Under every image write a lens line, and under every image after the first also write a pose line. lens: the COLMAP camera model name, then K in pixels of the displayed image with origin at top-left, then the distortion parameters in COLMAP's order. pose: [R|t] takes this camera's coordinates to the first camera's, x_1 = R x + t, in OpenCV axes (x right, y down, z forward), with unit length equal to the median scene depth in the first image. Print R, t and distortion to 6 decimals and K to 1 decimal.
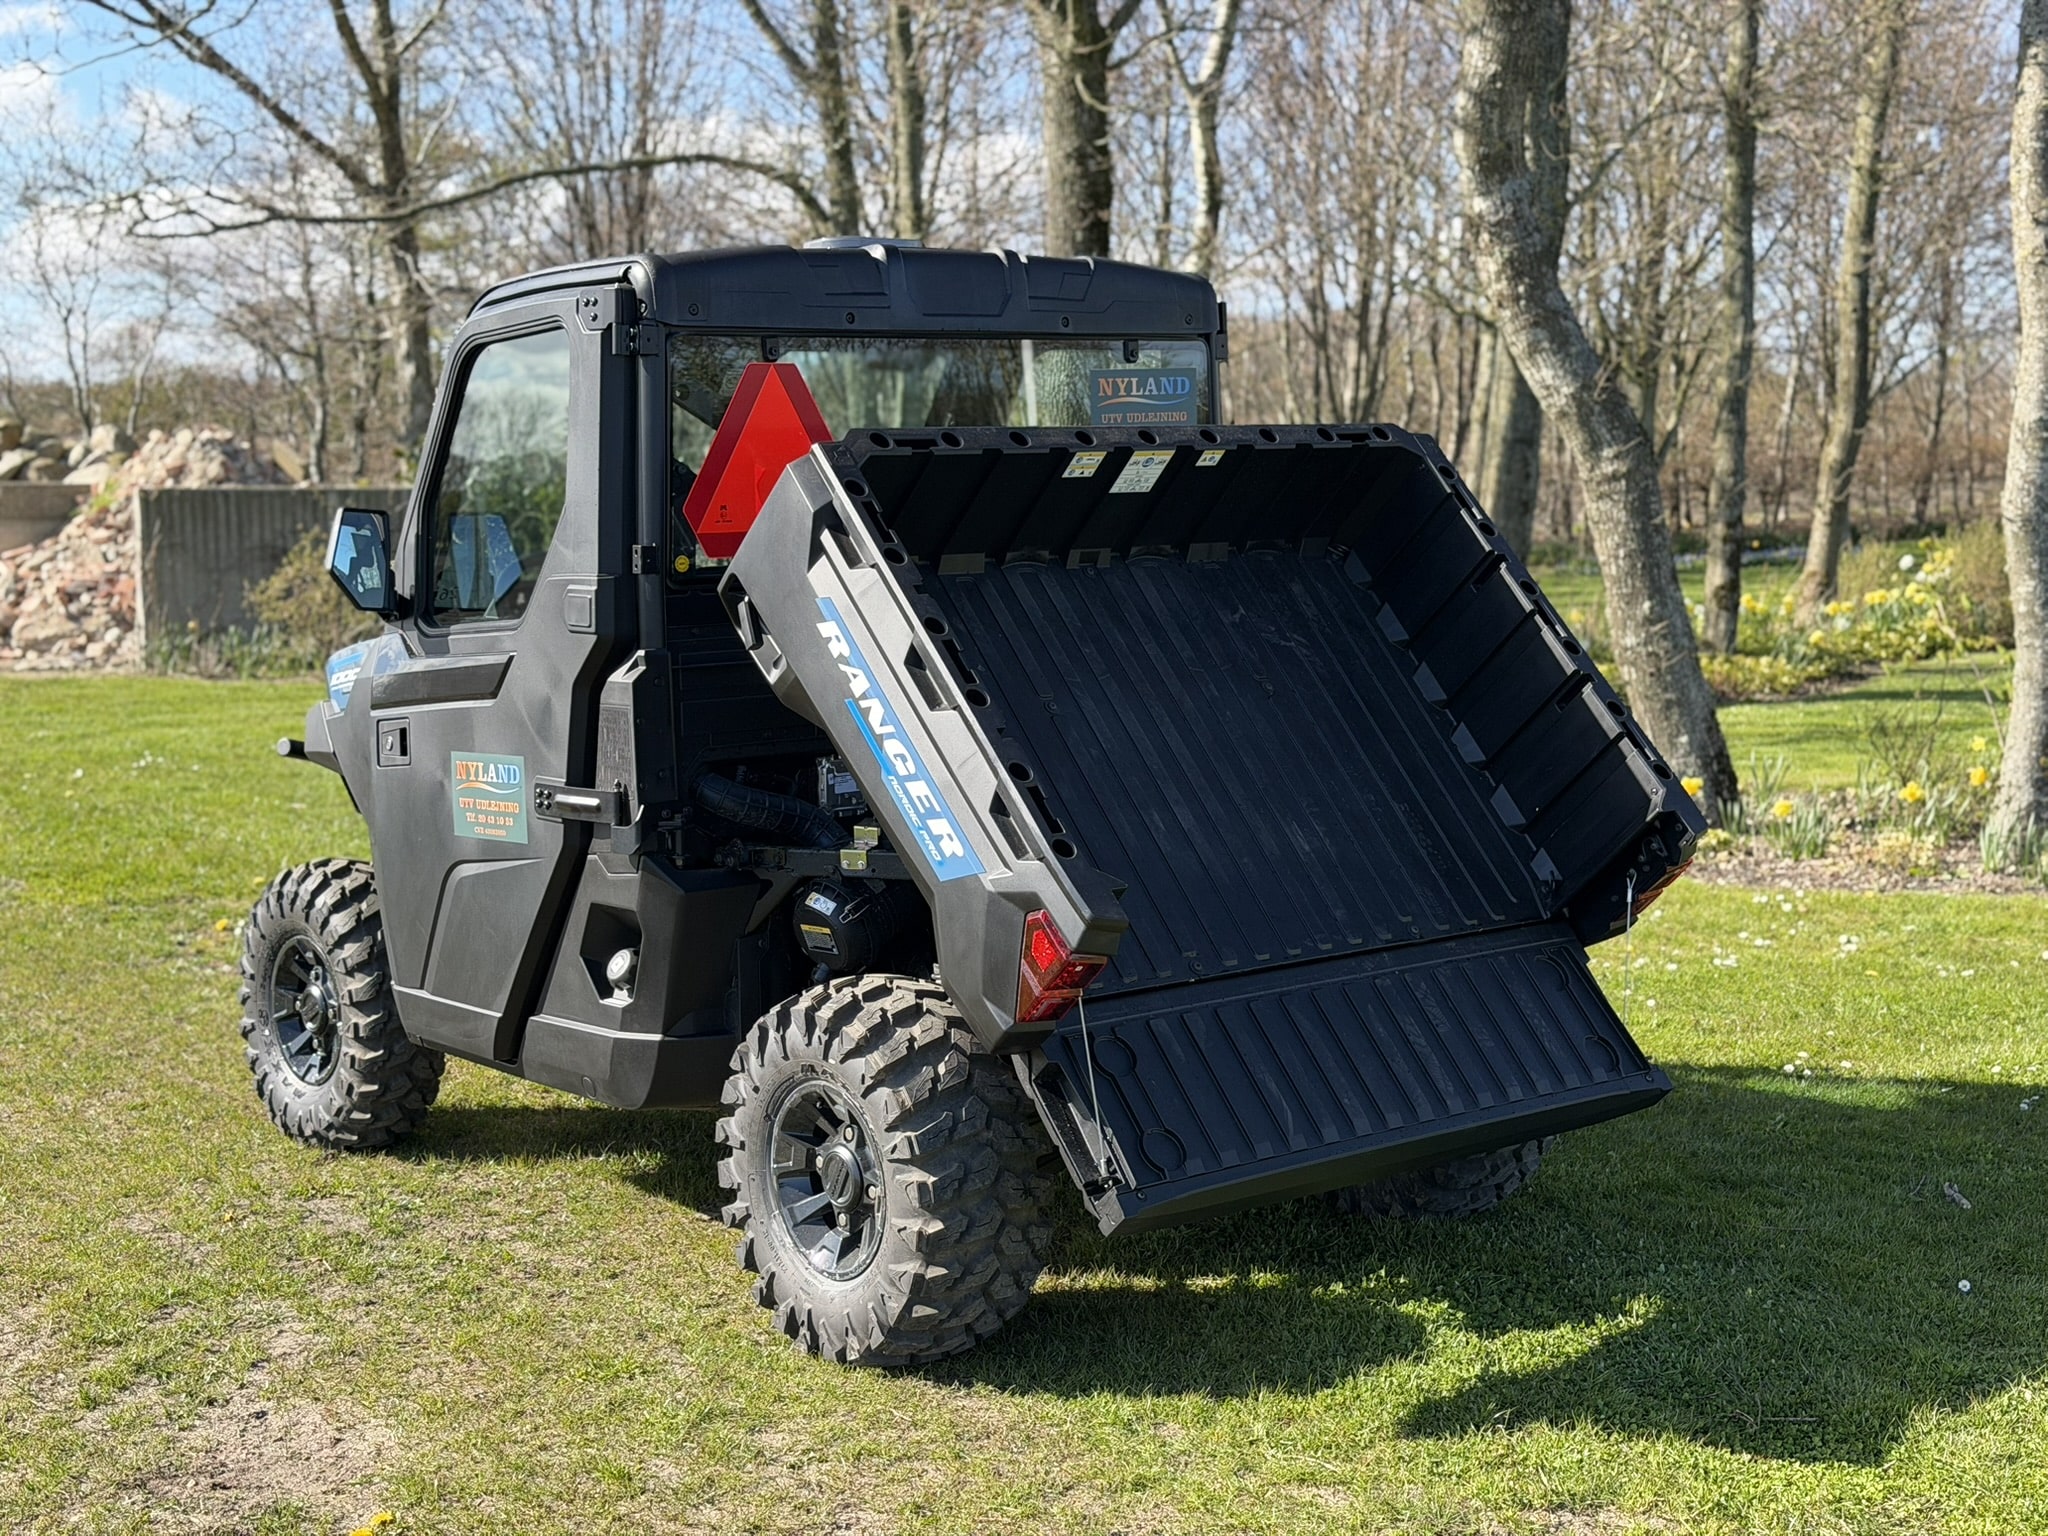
lens RADIAL K [[2842.3, 0, 1024.0], [0, 2842.3, 768.0], [0, 0, 1]] dist [0.178113, -0.371593]
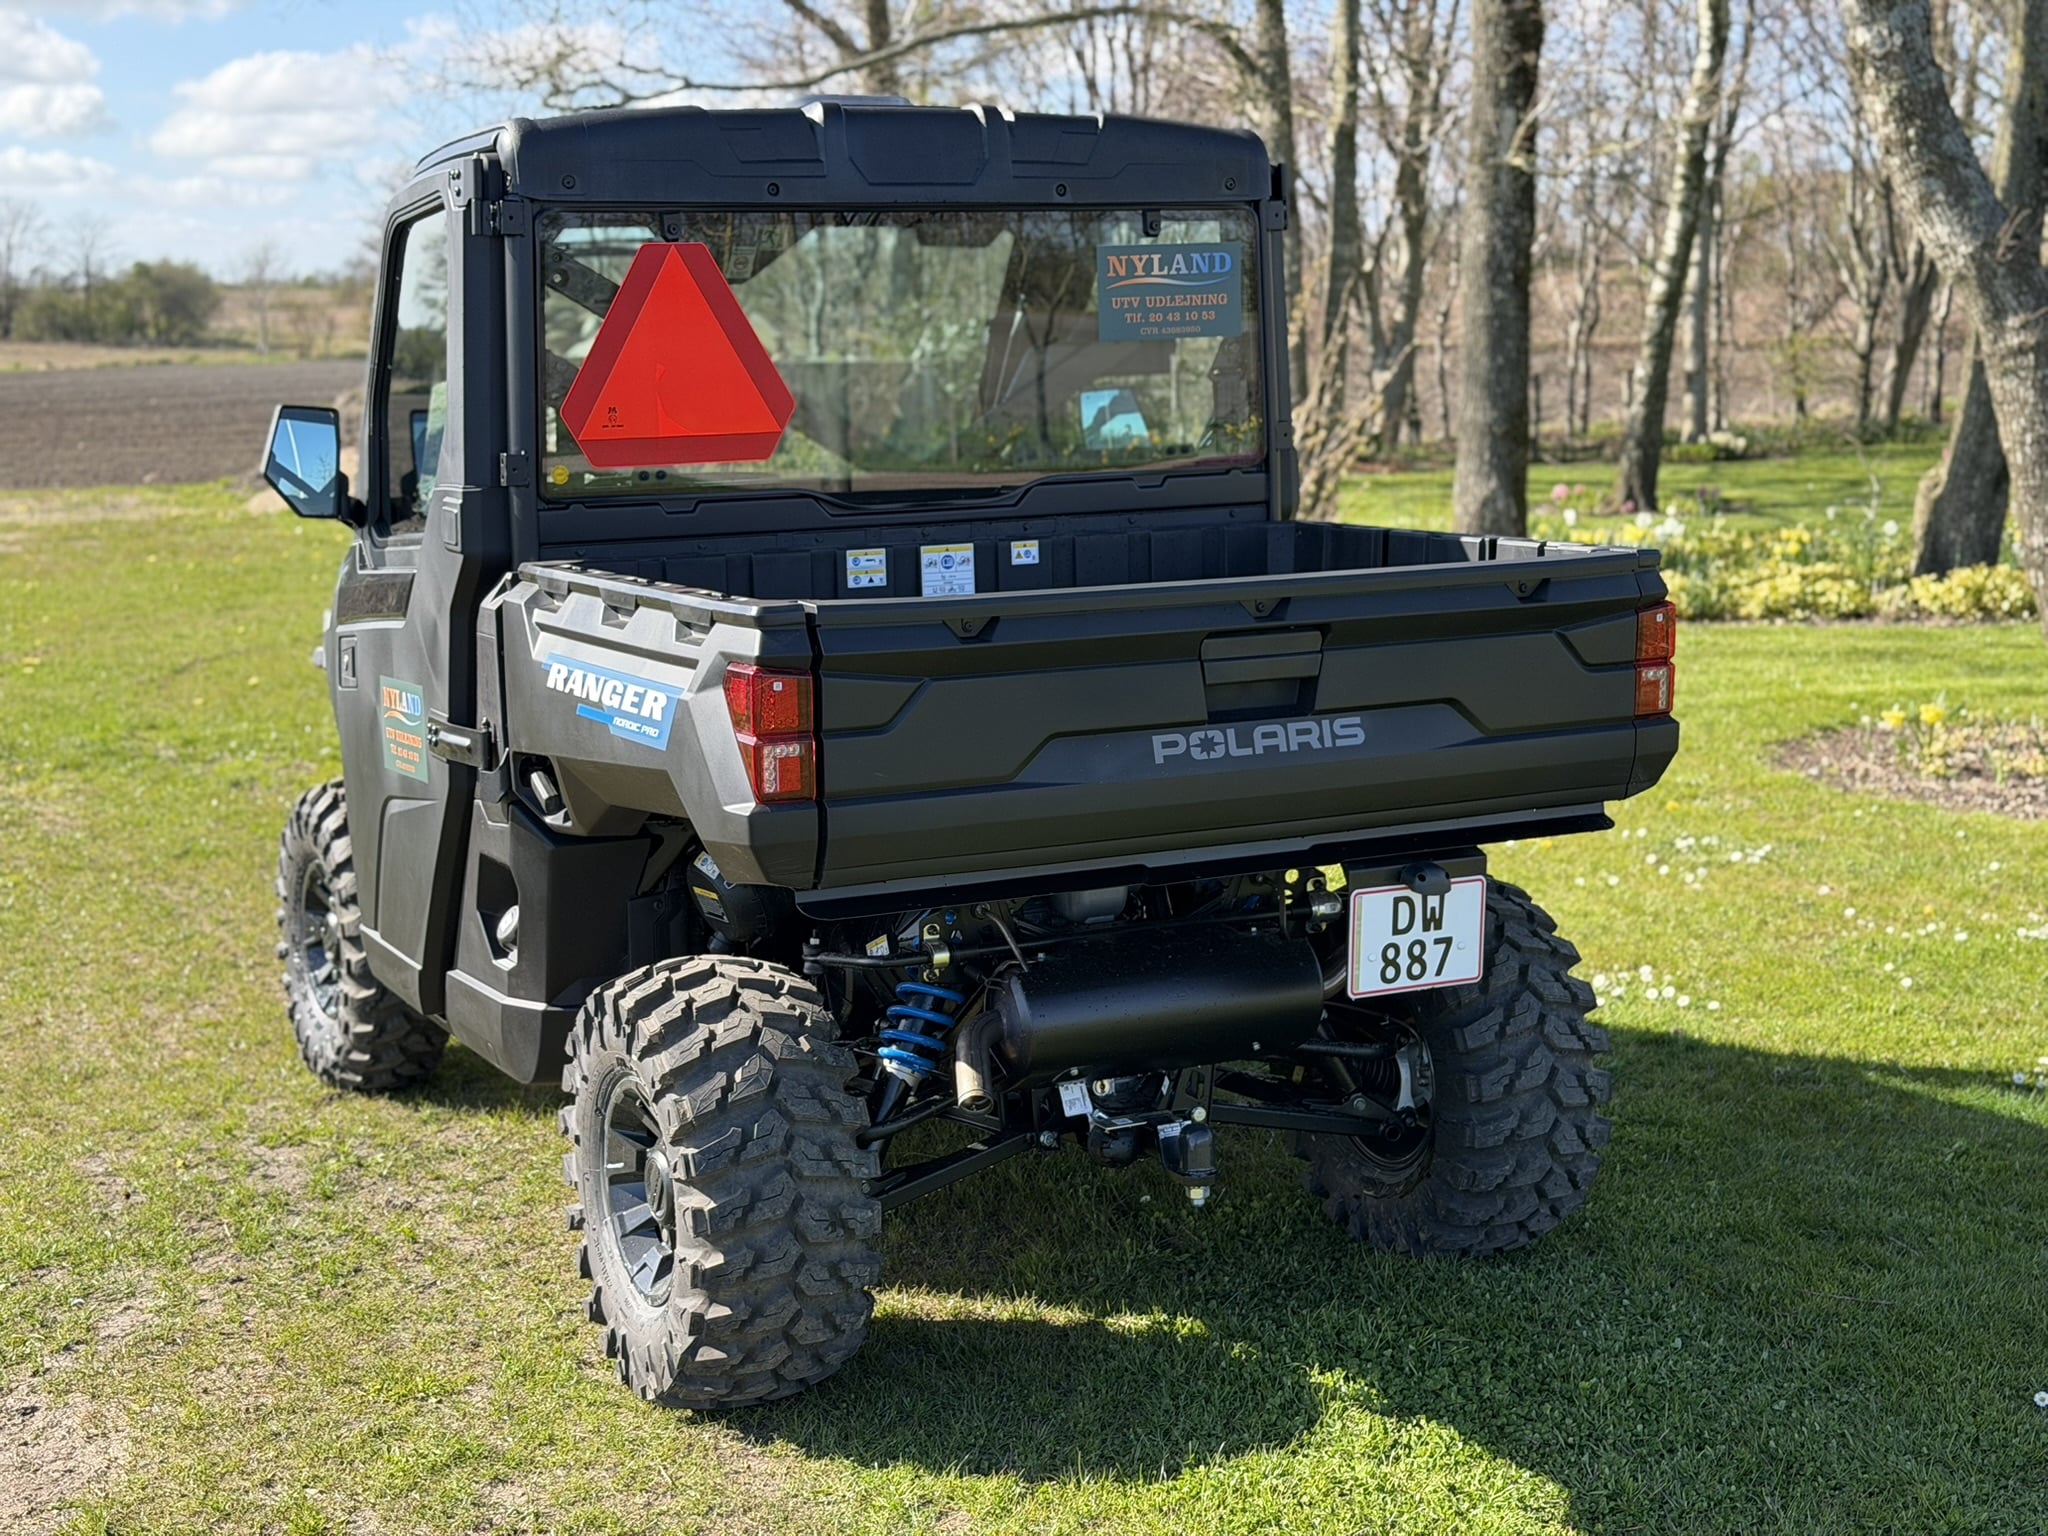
lens RADIAL K [[2842.3, 0, 1024.0], [0, 2842.3, 768.0], [0, 0, 1]] dist [0.178113, -0.371593]
pose [[0.976530, 0.029830, -0.213306, 0.188713], [-0.019568, 0.998554, 0.050063, -0.025223], [0.214491, -0.044714, 0.975702, 0.148156]]
